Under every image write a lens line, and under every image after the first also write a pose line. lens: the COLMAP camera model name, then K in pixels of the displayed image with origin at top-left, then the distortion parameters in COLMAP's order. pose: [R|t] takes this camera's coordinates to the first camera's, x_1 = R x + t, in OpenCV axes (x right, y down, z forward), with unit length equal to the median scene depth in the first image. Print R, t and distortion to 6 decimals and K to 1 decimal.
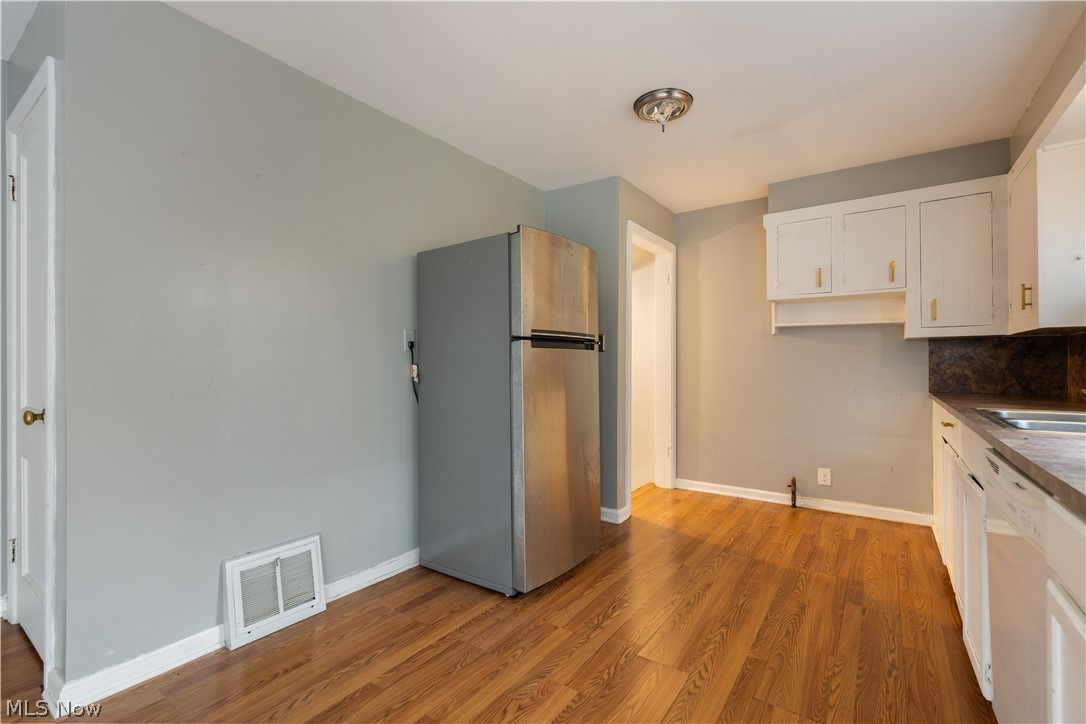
lens RADIAL K [[485.4, 0, 542.4], [0, 485.4, 360.1], [0, 0, 1]] dist [-0.004031, -0.000297]
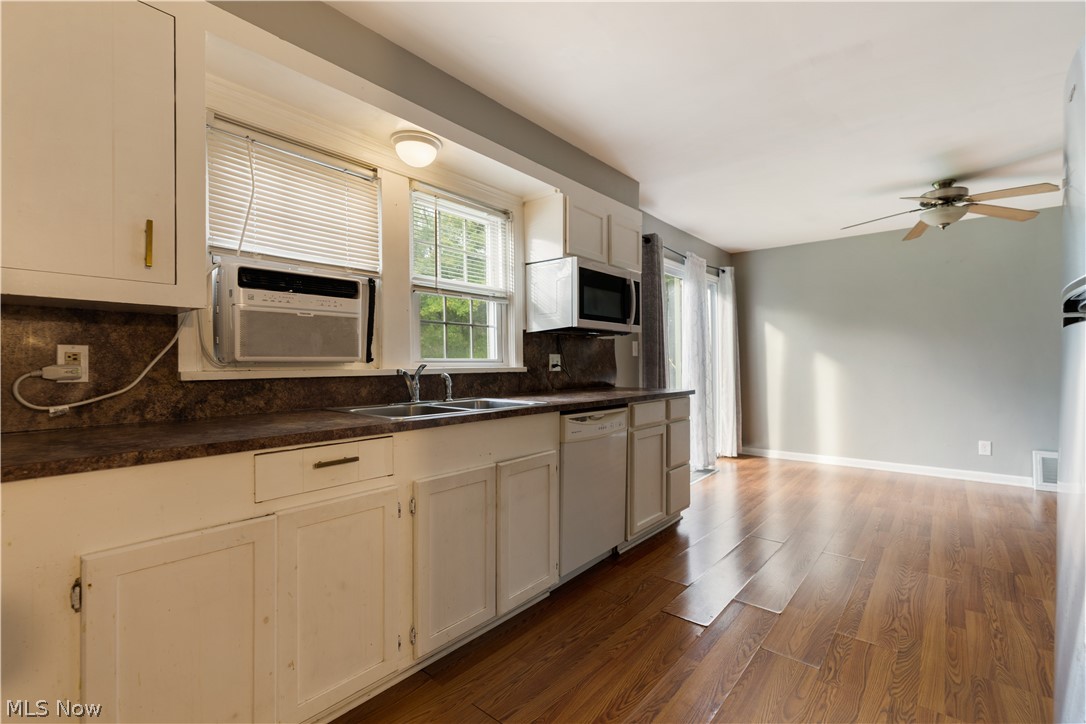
lens RADIAL K [[485.4, 0, 542.4], [0, 485.4, 360.1], [0, 0, 1]] dist [-0.004031, -0.000297]
pose [[-0.996333, 0.003441, 0.085497, 0.536440], [0.002178, 0.999887, -0.014866, 0.014211], [-0.085538, -0.014625, -0.996228, 1.645952]]
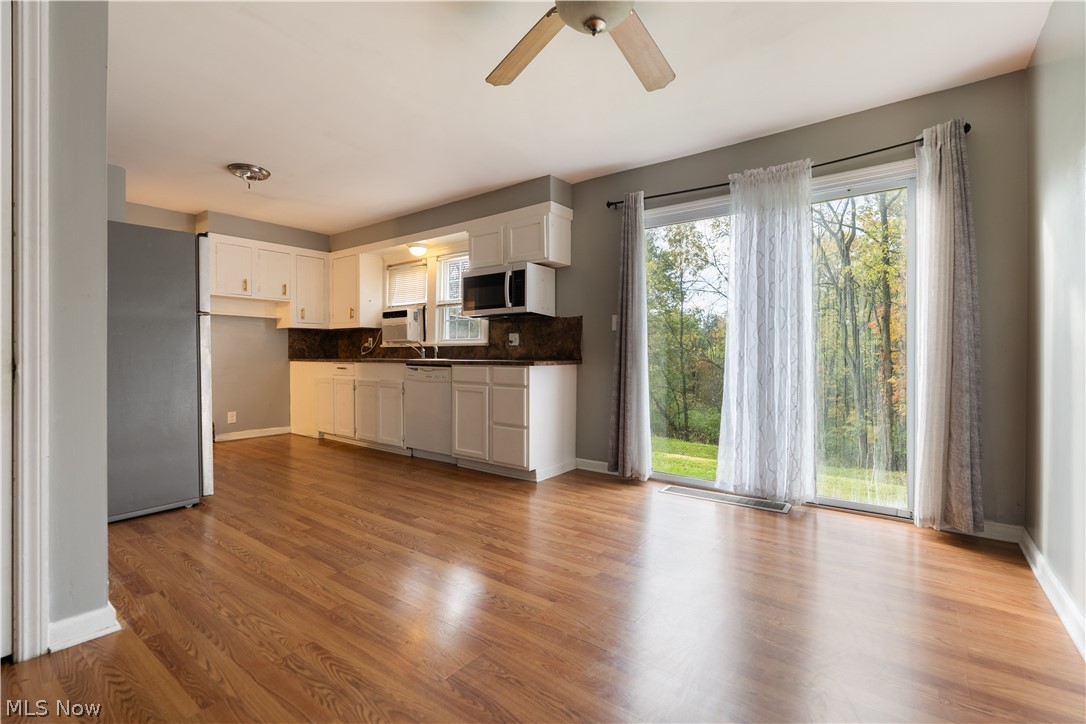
lens RADIAL K [[485.4, 0, 542.4], [0, 485.4, 360.1], [0, 0, 1]] dist [-0.004031, -0.000297]
pose [[0.039137, -0.011639, 0.999166, -1.403132], [-0.009815, 0.999879, 0.012032, 0.061025], [-0.999186, -0.010277, 0.039018, -0.011259]]
